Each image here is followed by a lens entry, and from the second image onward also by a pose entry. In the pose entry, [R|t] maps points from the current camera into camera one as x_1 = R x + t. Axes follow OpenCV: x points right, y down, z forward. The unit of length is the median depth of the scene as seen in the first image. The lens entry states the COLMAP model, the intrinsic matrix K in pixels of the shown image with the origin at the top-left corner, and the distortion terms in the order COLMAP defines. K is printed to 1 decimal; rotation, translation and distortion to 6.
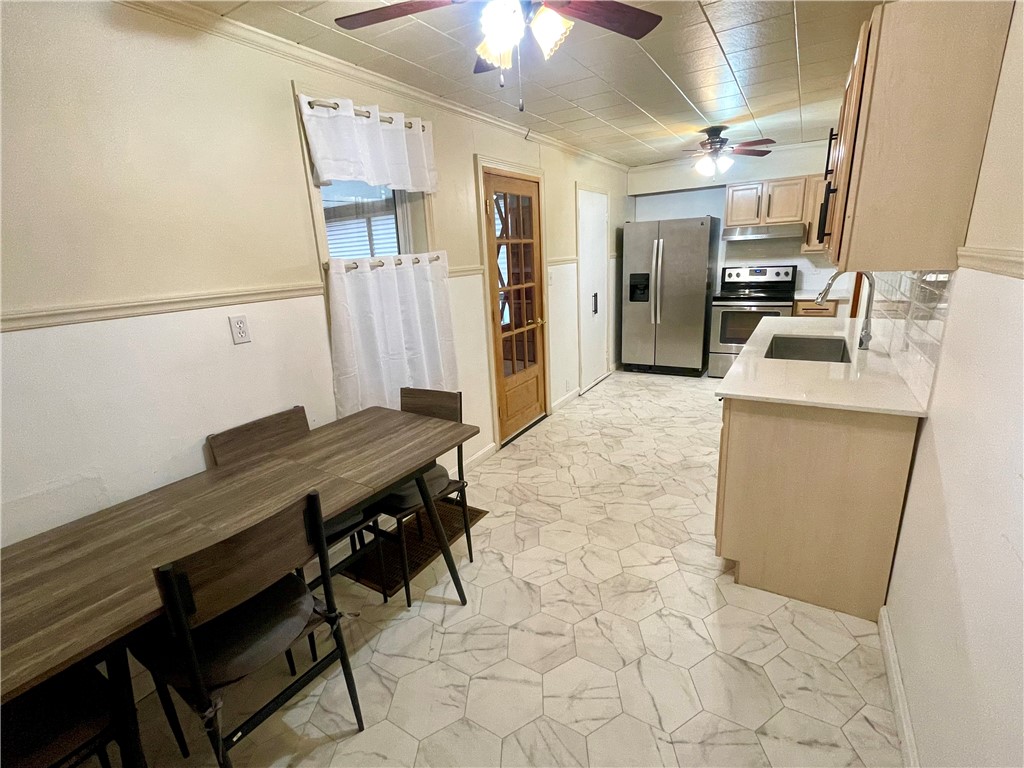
lens RADIAL K [[461.4, 0, 513.9], [0, 461.4, 382.5], [0, 0, 1]] dist [-0.000744, -0.002251]
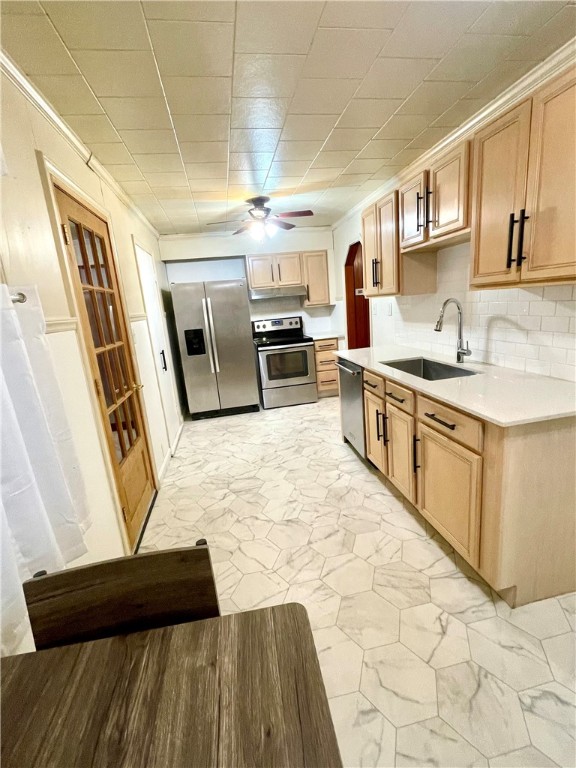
lens RADIAL K [[346.1, 0, 285.5], [0, 346.1, 383.3], [0, 0, 1]] dist [-0.000744, -0.002251]
pose [[0.748961, -0.158687, 0.643332, -0.113619], [0.223650, 0.974464, -0.020005, -0.050370], [-0.623729, 0.158864, 0.765326, 0.275631]]
